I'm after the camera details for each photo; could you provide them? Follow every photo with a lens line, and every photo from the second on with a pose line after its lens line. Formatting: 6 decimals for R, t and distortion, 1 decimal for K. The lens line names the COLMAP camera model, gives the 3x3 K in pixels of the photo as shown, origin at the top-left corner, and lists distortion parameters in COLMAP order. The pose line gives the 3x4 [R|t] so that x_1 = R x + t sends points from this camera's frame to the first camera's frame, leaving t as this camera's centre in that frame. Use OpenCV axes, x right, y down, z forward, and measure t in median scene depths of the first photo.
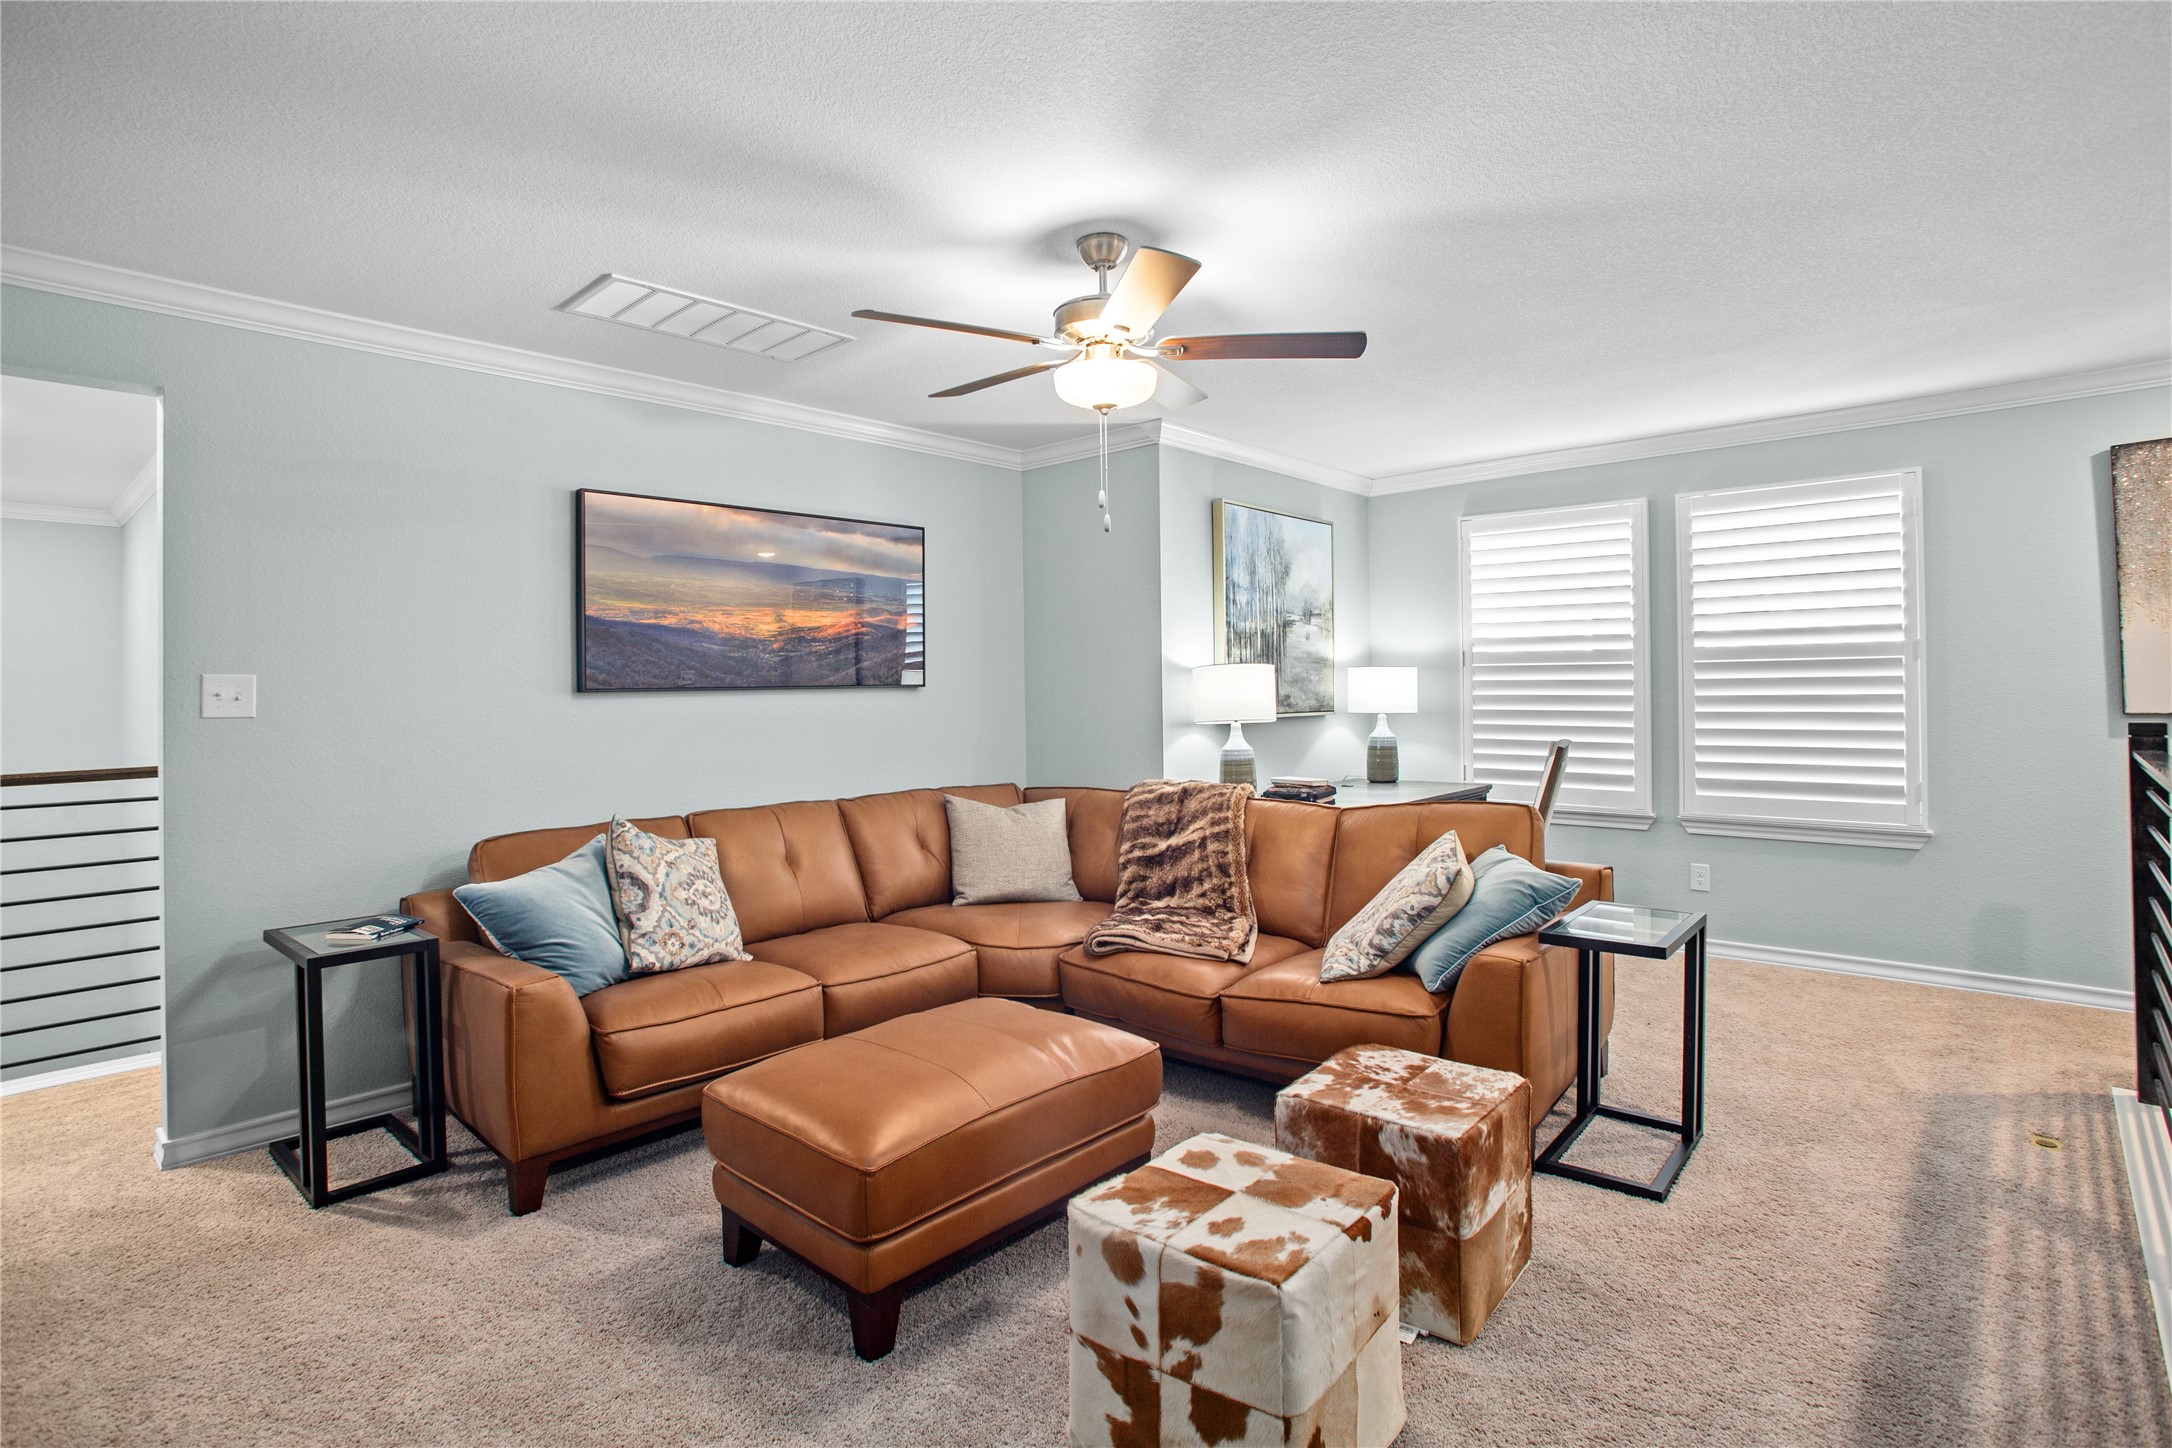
lens RADIAL K [[1071.0, 0, 1080.3], [0, 1071.0, 689.9], [0, 0, 1]] dist [-0.046722, 0.032792]
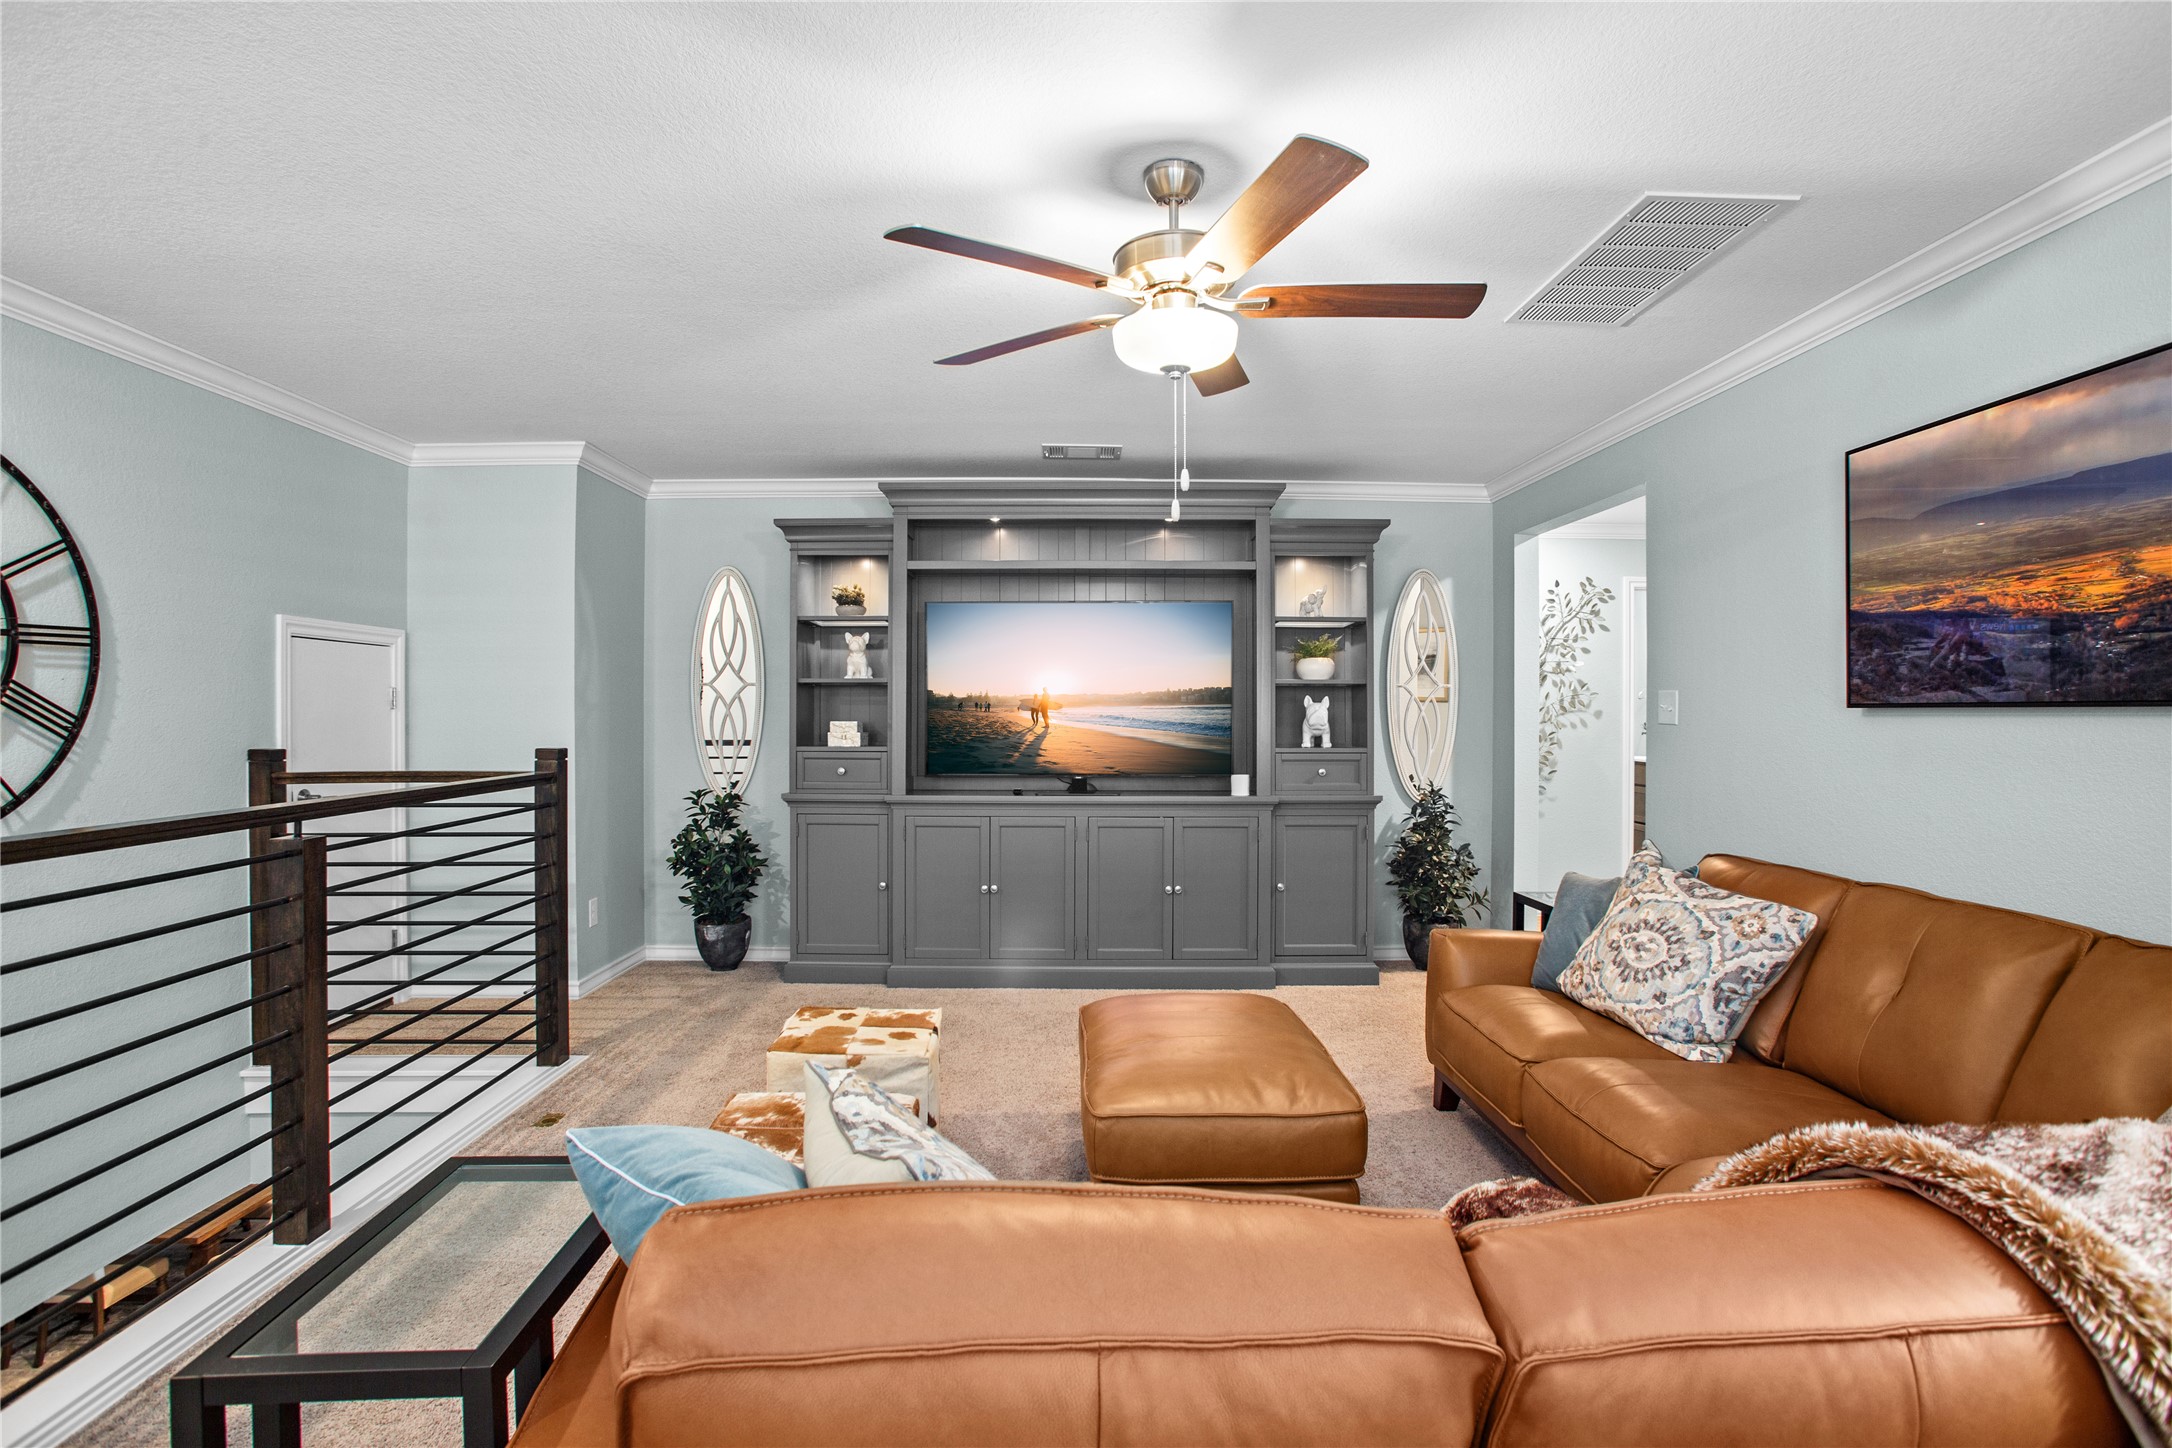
lens RADIAL K [[1071.0, 0, 1080.3], [0, 1071.0, 689.9], [0, 0, 1]] dist [-0.046722, 0.032792]
pose [[-0.719842, -0.001128, -0.694137, 0.494463], [0.004312, 0.999972, -0.006096, -0.008678], [0.694125, -0.007381, -0.719817, 1.160279]]
